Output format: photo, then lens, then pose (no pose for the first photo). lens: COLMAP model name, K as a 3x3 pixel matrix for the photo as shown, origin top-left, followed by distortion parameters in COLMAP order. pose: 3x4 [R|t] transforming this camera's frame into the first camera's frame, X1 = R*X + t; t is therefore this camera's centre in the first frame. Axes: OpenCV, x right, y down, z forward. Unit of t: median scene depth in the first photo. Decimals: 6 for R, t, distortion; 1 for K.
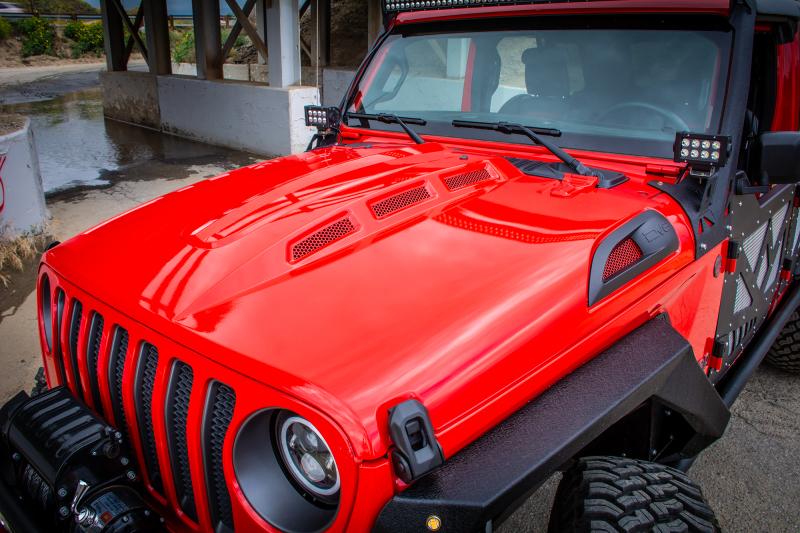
lens RADIAL K [[634.6, 0, 403.0], [0, 634.6, 277.2], [0, 0, 1]] dist [-0.127123, 0.062606]
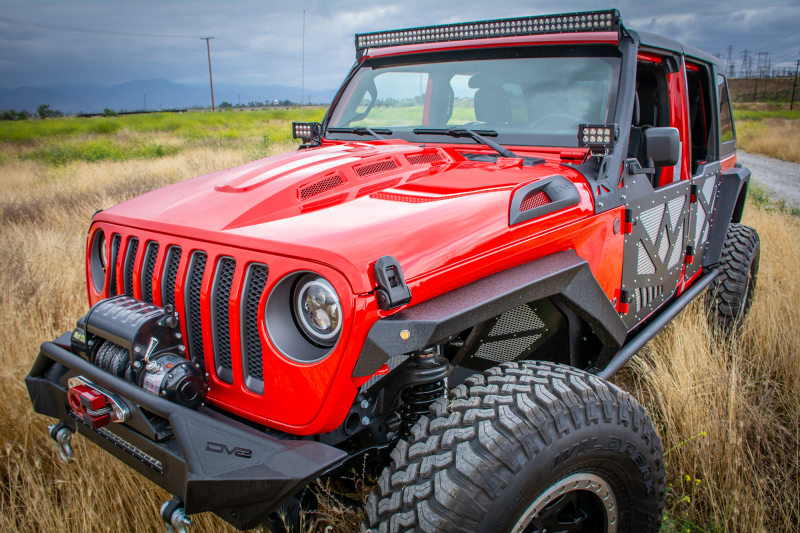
lens RADIAL K [[634.6, 0, 407.4], [0, 634.6, 278.4], [0, 0, 1]] dist [-0.127123, 0.062606]
pose [[0.997776, -0.011693, 0.065619, -0.019265], [0.017769, 0.995528, -0.092783, 0.169864], [-0.064241, 0.093742, 0.993522, -0.232307]]
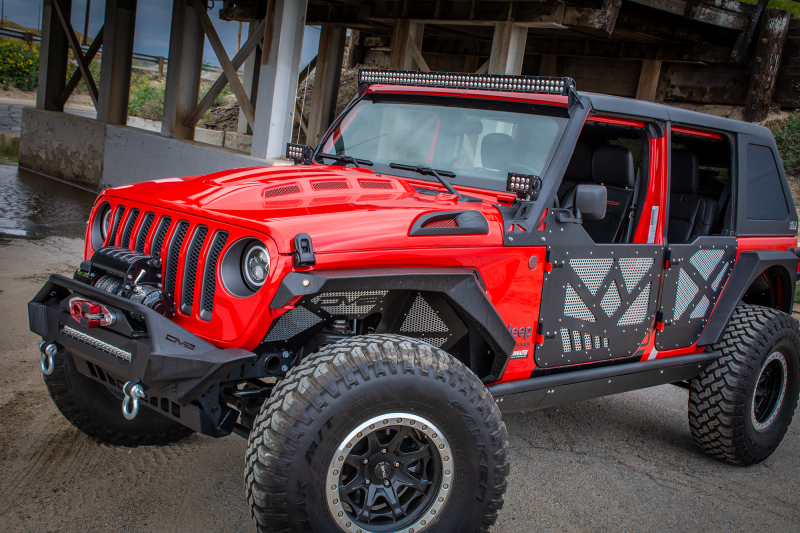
lens RADIAL K [[975.2, 0, 395.6], [0, 975.2, 272.8], [0, 0, 1]] dist [0.073547, 0.000000]
pose [[0.990367, 0.133514, -0.036714, 0.215237], [-0.138310, 0.966538, -0.216044, 0.466221], [0.006640, 0.219041, 0.975693, -1.092492]]
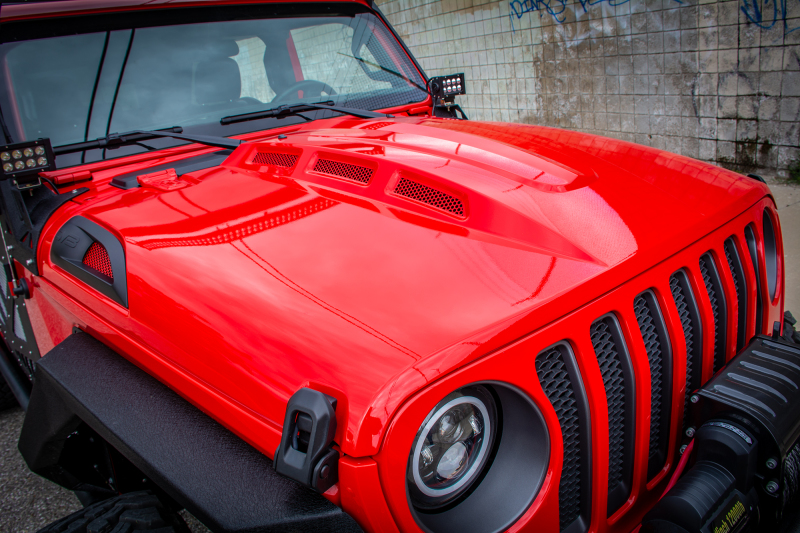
lens RADIAL K [[634.6, 0, 401.4], [0, 634.6, 265.6], [0, 0, 1]] dist [-0.127123, 0.062606]
pose [[-0.078789, -0.325585, 0.942224, -0.360654], [0.378310, 0.864695, 0.330430, -0.118283], [-0.922320, 0.382487, 0.055043, 0.366923]]
